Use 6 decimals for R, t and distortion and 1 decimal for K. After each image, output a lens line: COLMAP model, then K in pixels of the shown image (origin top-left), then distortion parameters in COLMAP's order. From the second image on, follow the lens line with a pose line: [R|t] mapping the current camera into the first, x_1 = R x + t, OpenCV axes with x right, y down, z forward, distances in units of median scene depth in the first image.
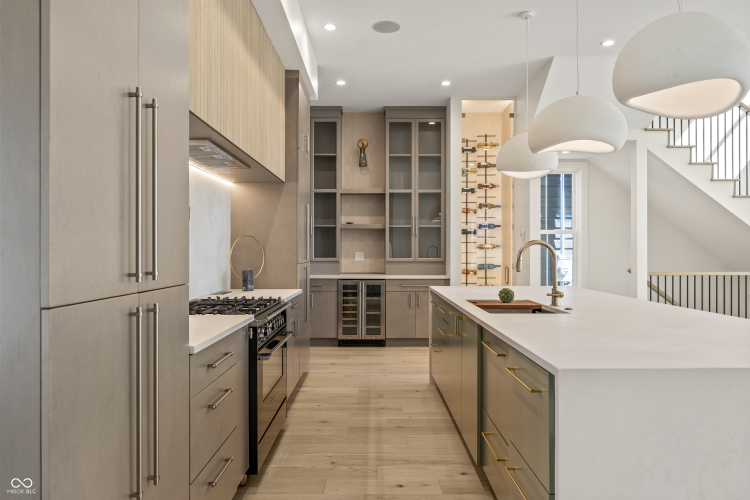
lens RADIAL K [[509.6, 0, 370.7], [0, 509.6, 250.8], [0, 0, 1]] dist [0.004882, -0.002716]
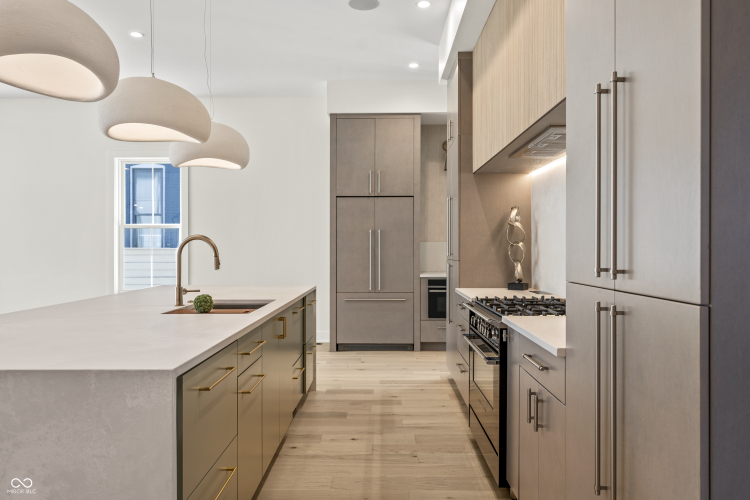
lens RADIAL K [[547.1, 0, 375.6], [0, 547.1, 250.5], [0, 0, 1]] dist [-0.010658, 0.005424]
pose [[-0.999974, -0.000001, 0.007147, -0.001569], [0.000053, 0.999972, 0.007439, -0.000024], [-0.007147, 0.007439, -0.999947, 0.920090]]
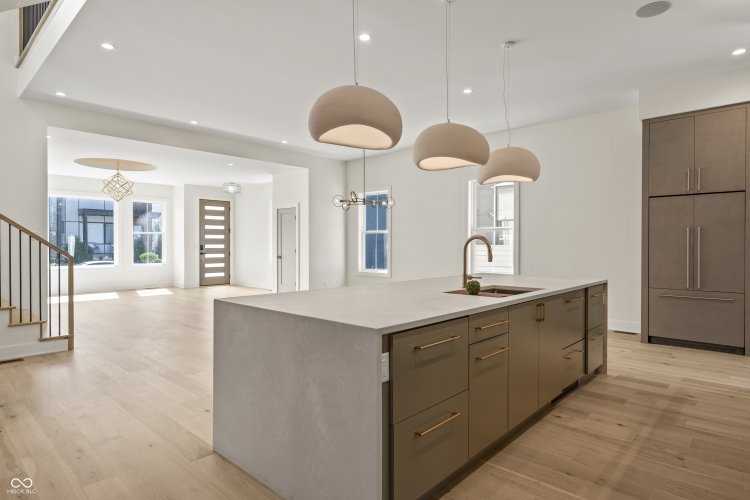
lens RADIAL K [[425.8, 0, 376.3], [0, 425.8, 246.1], [0, 0, 1]] dist [0.002821, -0.001187]
pose [[-0.738875, -0.004493, 0.673827, -0.085399], [-0.000129, 0.999979, 0.006527, -0.001171], [-0.673842, 0.004736, -0.738860, 0.888468]]
